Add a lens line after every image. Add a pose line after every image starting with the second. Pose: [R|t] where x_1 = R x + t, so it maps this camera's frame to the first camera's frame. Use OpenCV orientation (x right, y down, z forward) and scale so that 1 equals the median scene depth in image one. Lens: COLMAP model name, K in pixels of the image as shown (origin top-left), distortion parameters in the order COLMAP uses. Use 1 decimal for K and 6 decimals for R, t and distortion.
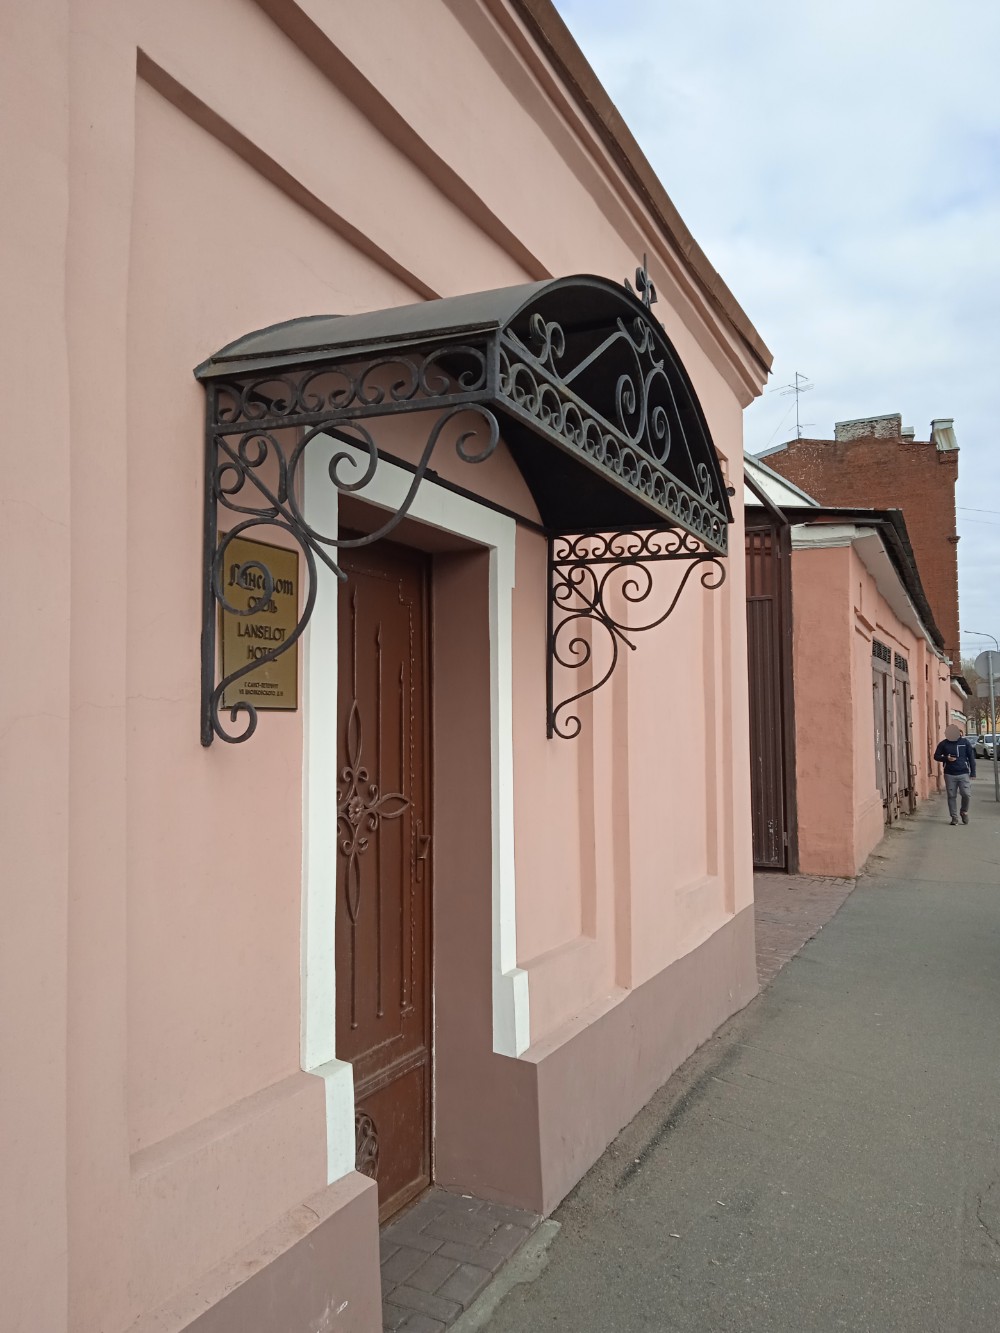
lens RADIAL K [[1067.8, 0, 501.5], [0, 1067.8, 661.1], [0, 0, 1]] dist [0.017821, 0.001368]
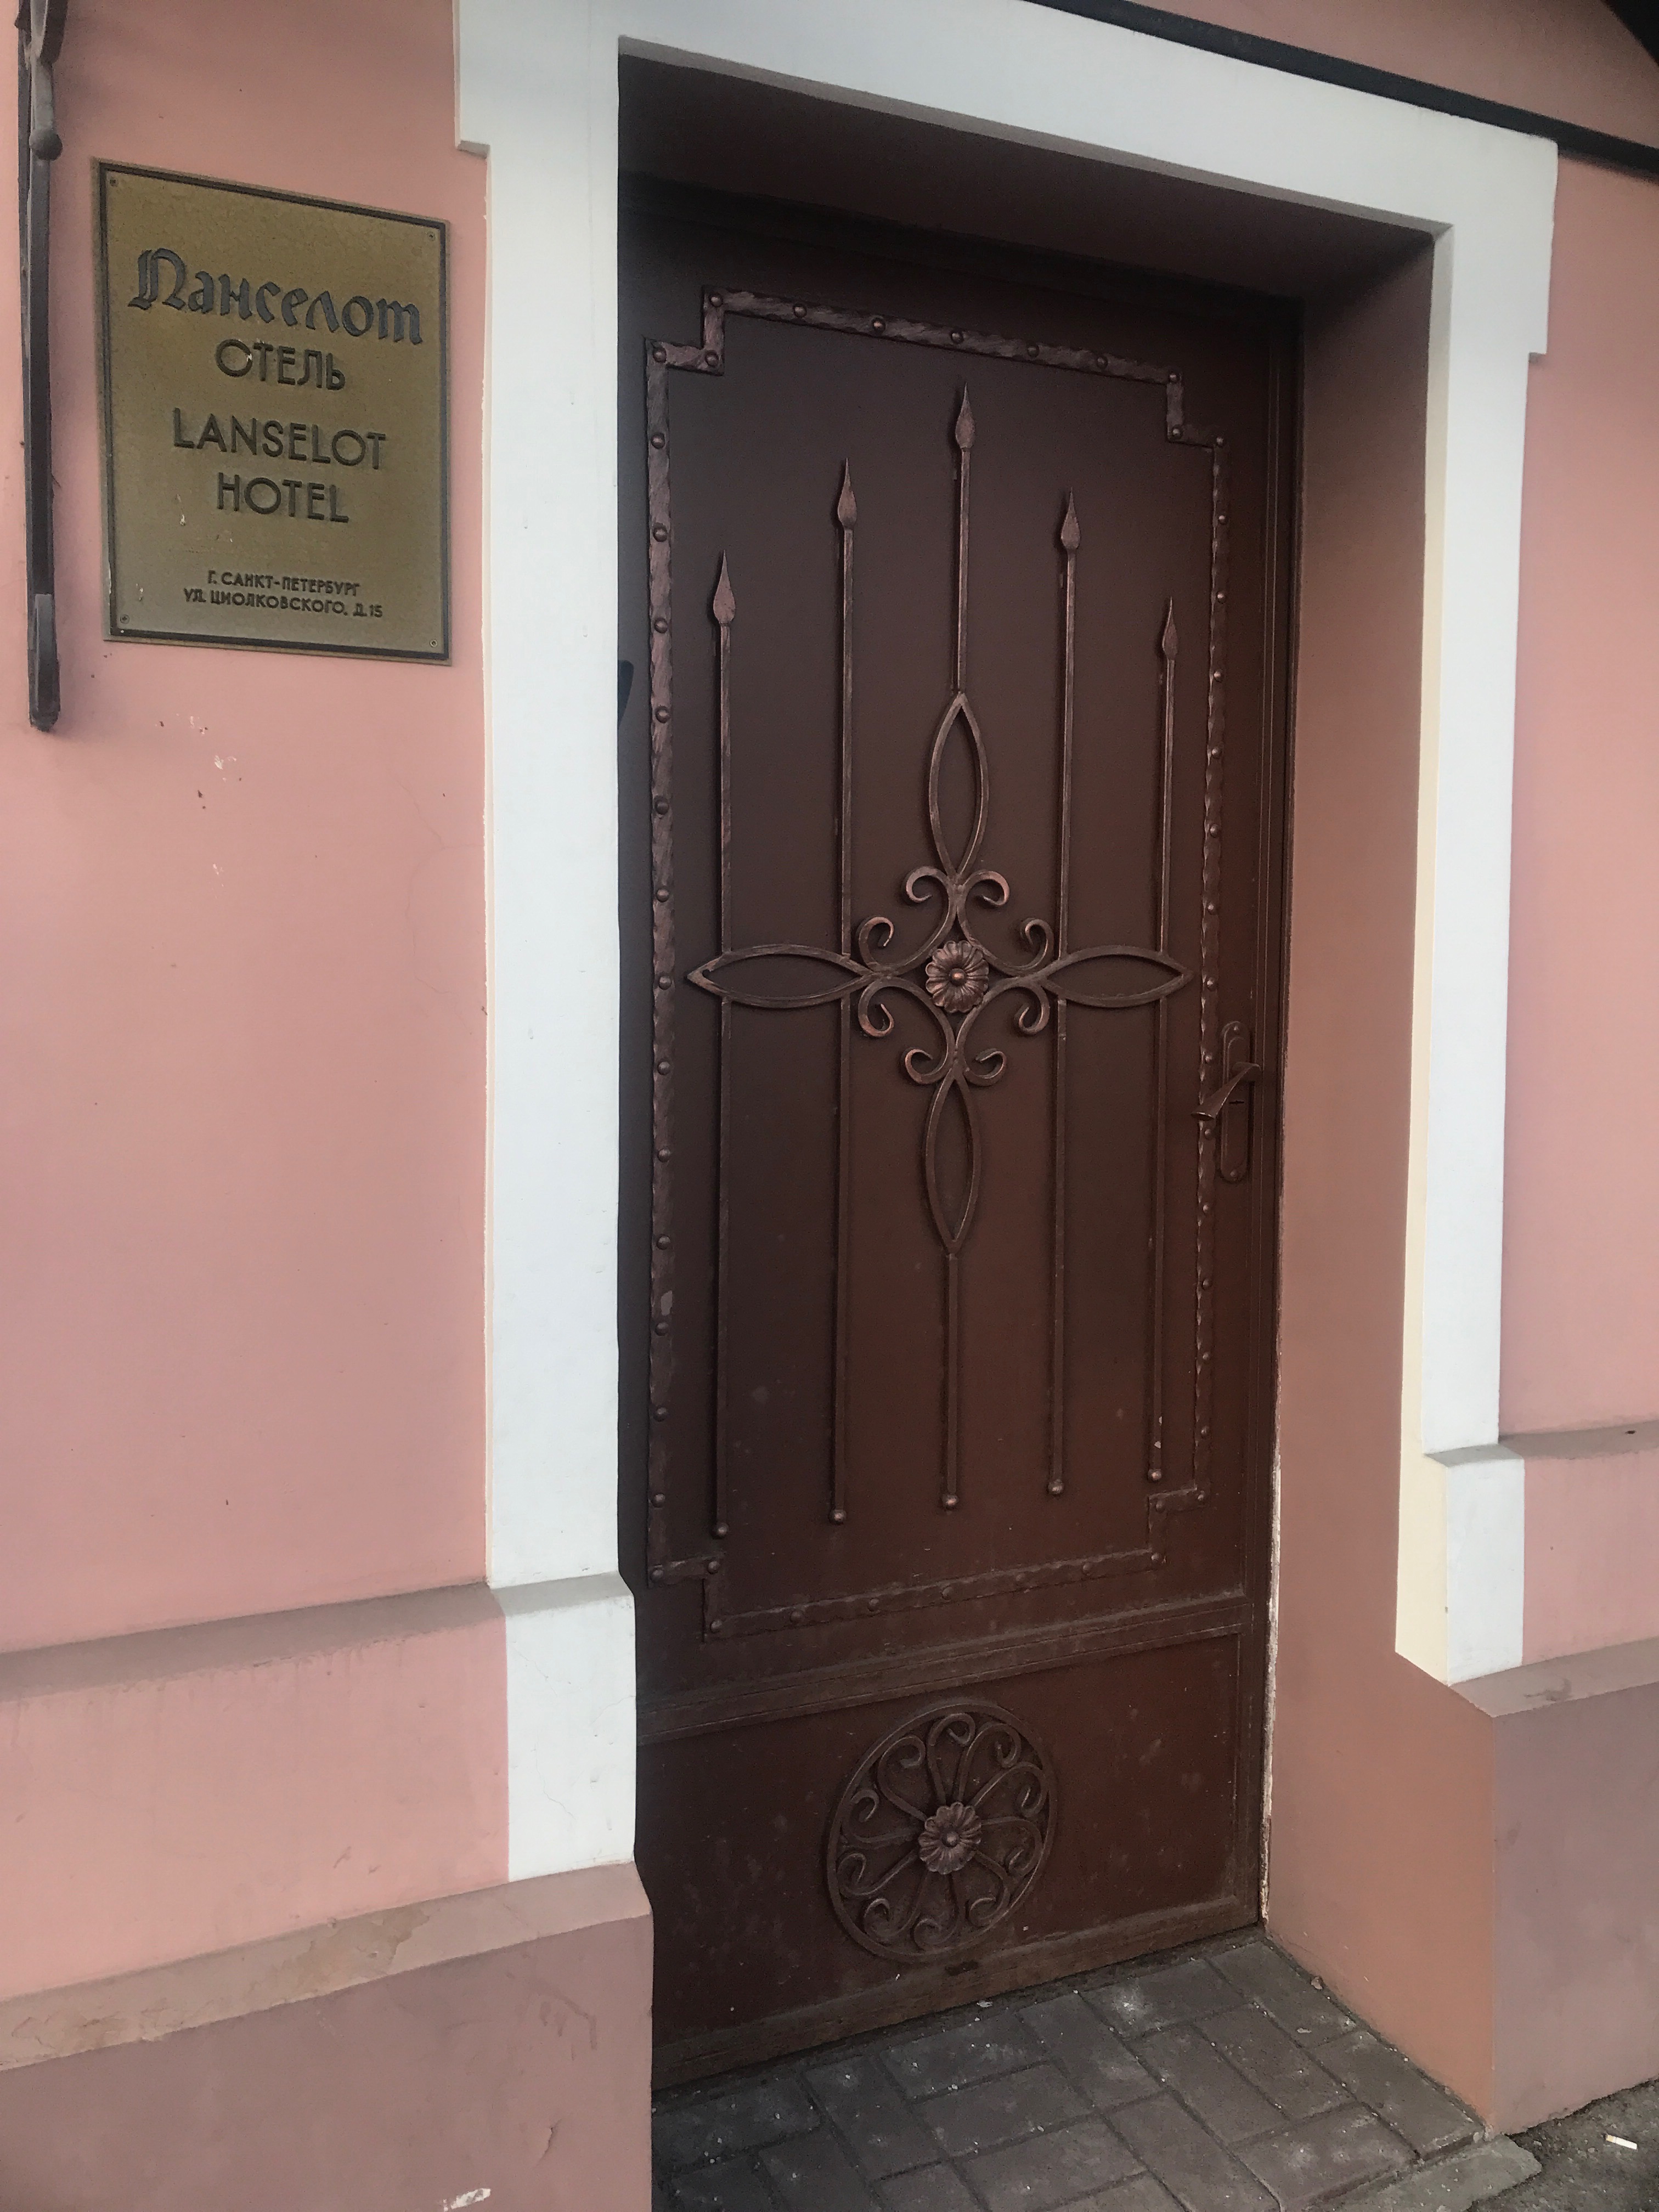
lens RADIAL K [[1758.7, 0, 828.2], [0, 1758.7, 1063.5], [0, 0, 1]] dist [0.017430, -0.011275]
pose [[0.756526, 0.043716, -0.652500, 0.249408], [0.039178, 0.992941, 0.111948, 0.095776], [0.652789, -0.110255, 0.749474, 0.474006]]
